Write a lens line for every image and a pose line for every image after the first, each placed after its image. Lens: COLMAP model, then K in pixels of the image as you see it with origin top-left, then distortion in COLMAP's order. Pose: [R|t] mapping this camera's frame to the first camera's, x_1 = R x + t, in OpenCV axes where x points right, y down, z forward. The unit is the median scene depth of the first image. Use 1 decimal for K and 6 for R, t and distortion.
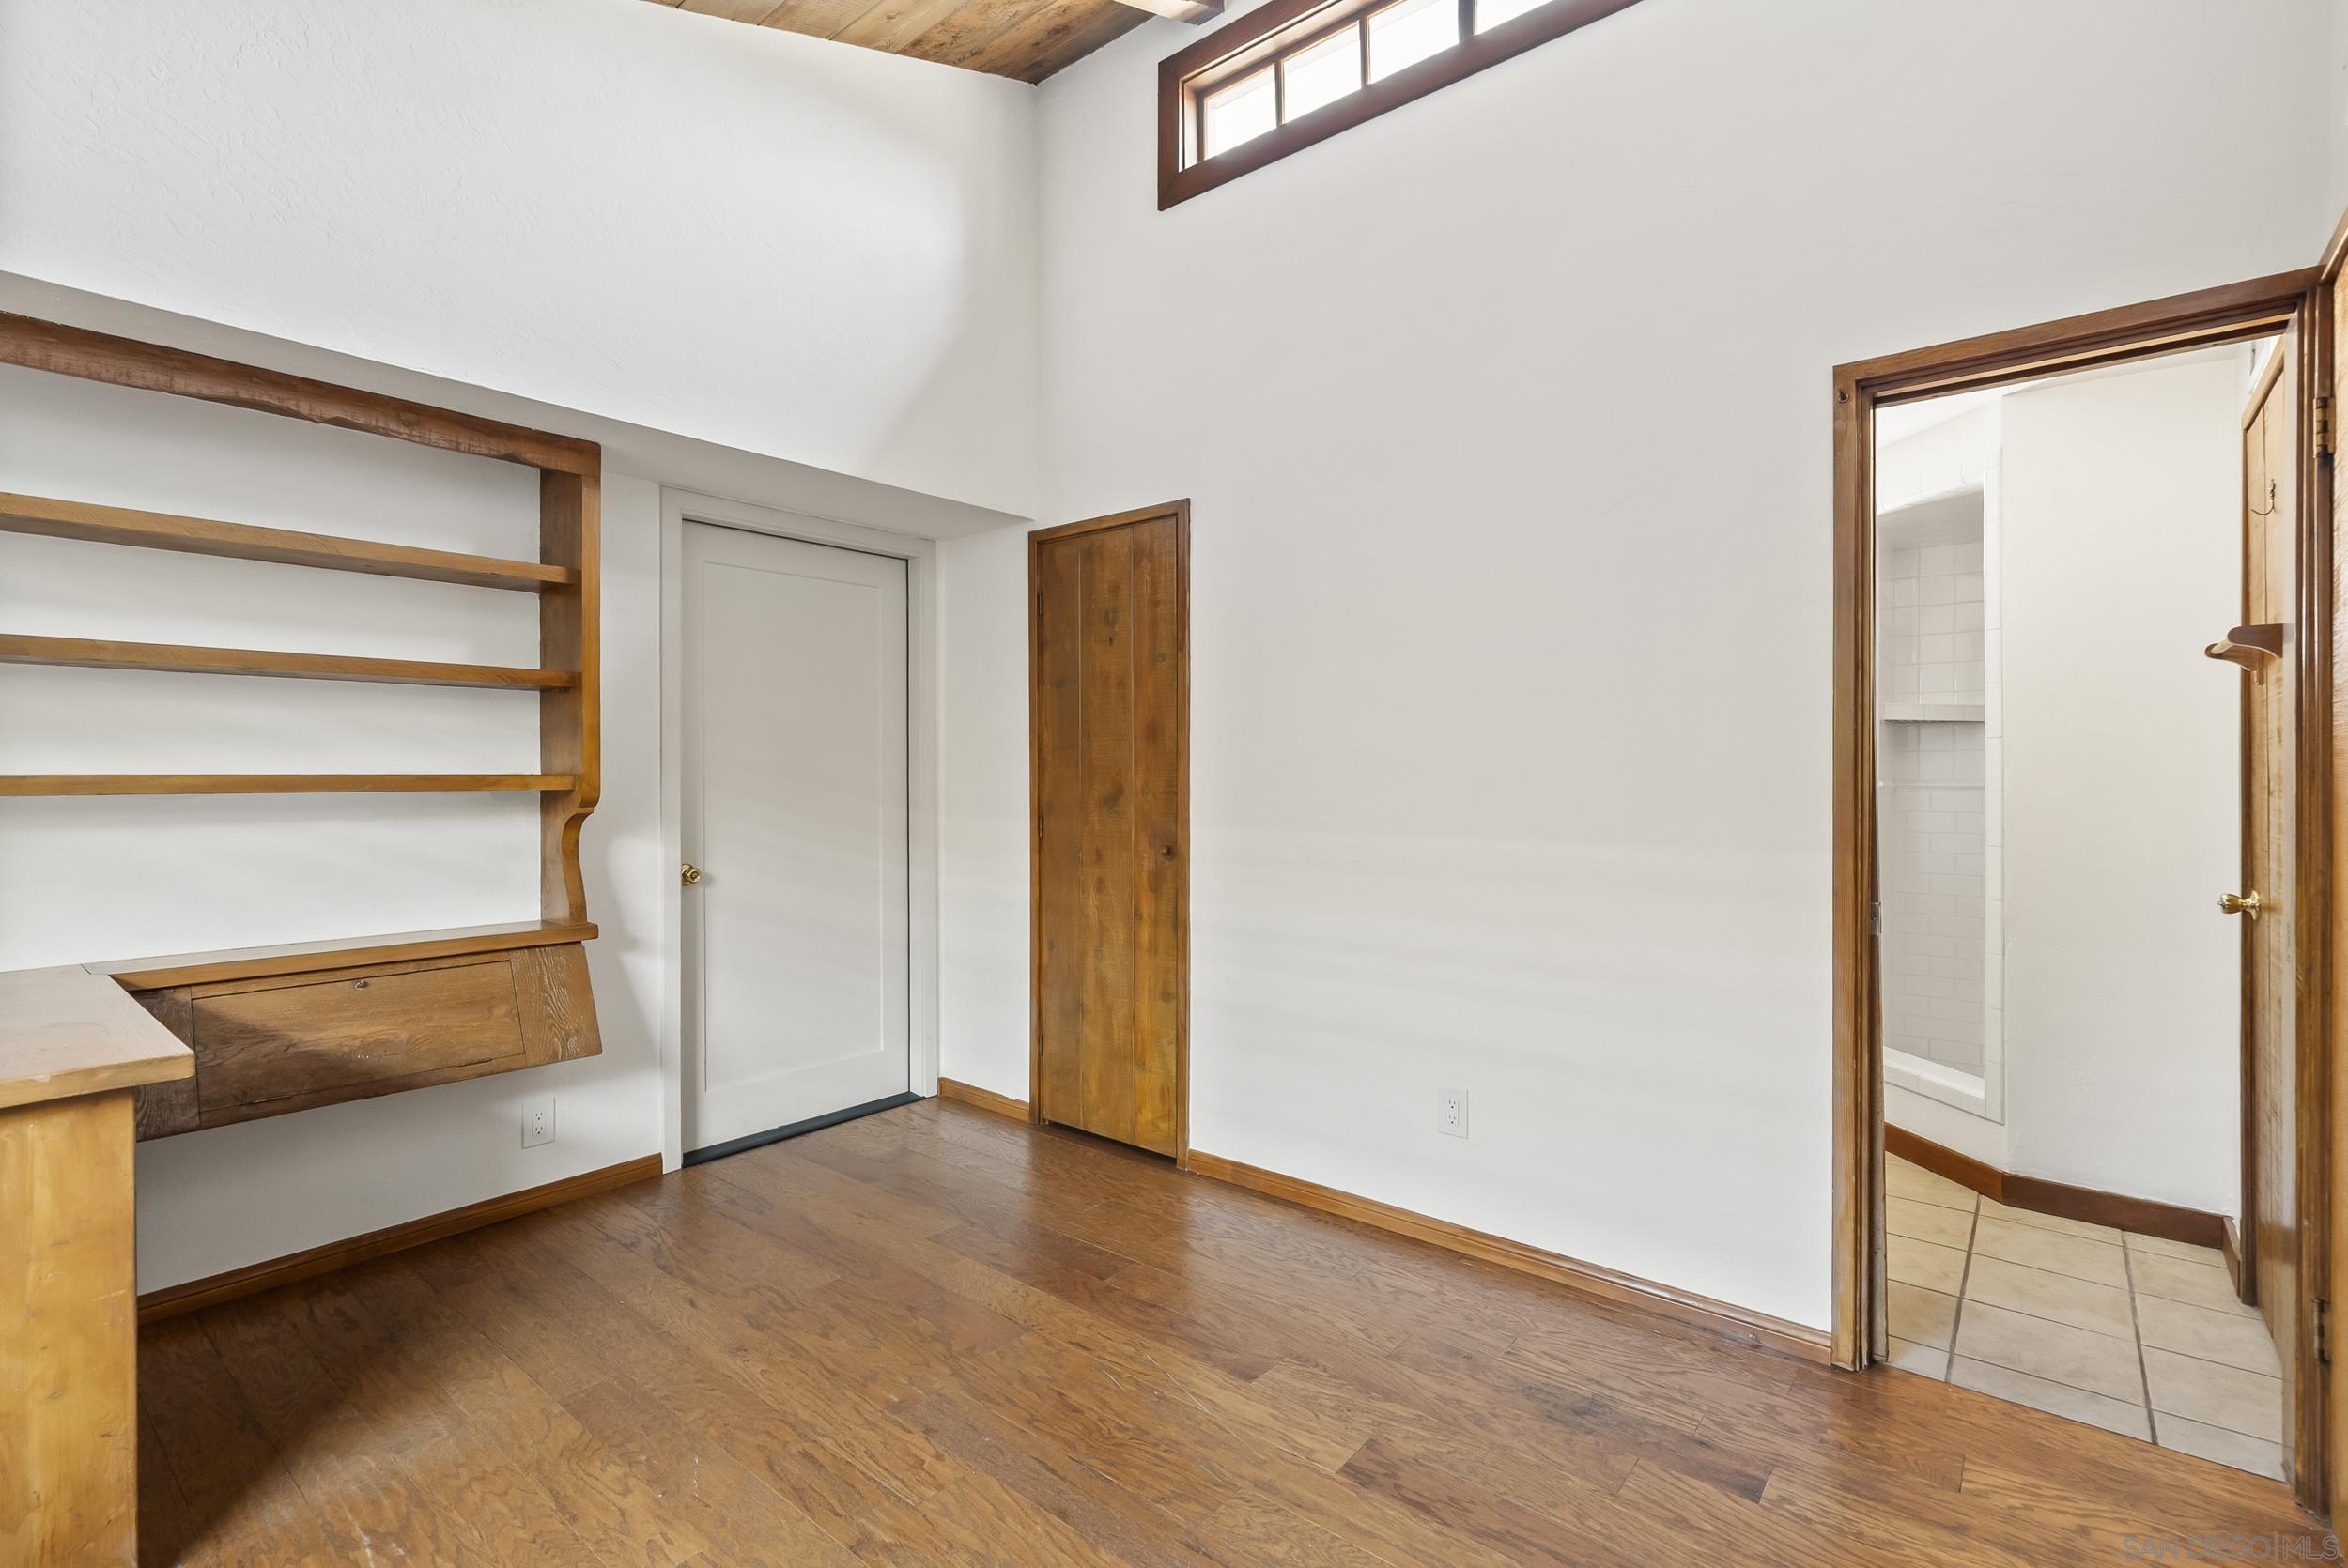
lens RADIAL K [[1068.9, 0, 1173.8], [0, 1068.9, 773.0], [0, 0, 1]] dist [-0.000900, -0.000205]
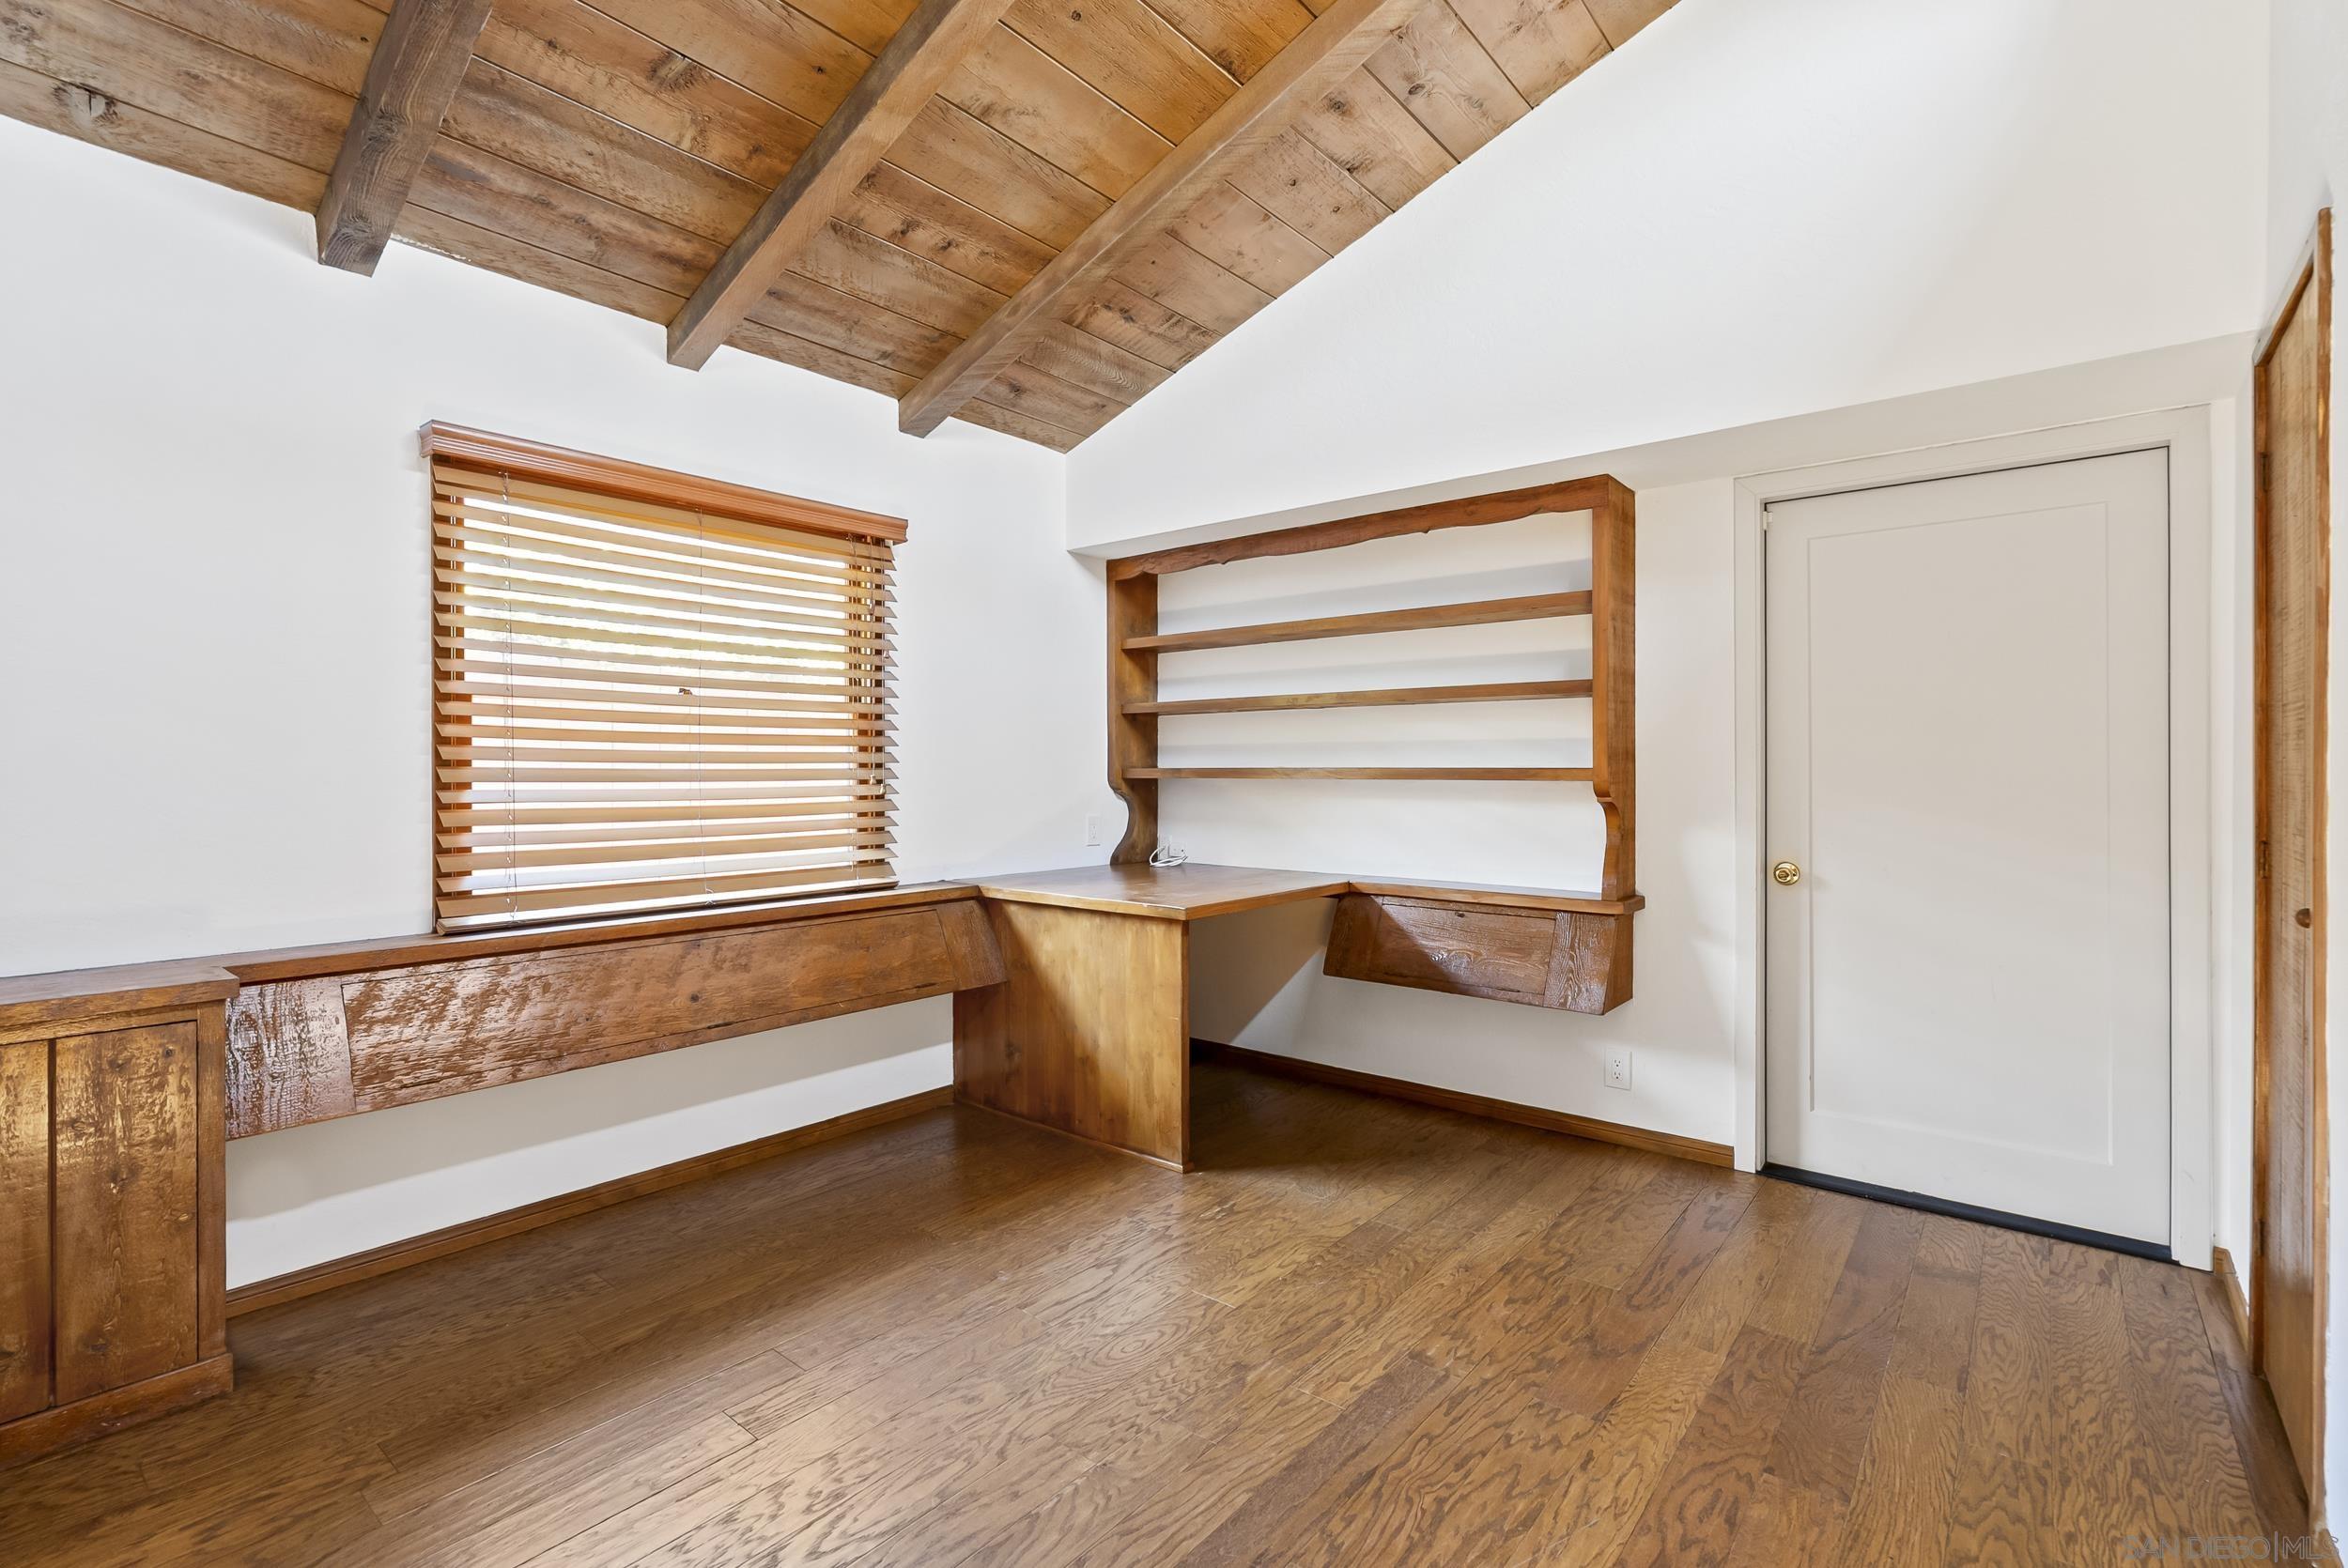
lens RADIAL K [[1068.9, 0, 1173.8], [0, 1068.9, 773.0], [0, 0, 1]] dist [-0.000900, -0.000205]
pose [[0.000662, 0.004748, -0.999989, 0.594211], [-0.000062, 0.999989, 0.004748, 0.002307], [1.000000, 0.000058, 0.000662, 0.552571]]
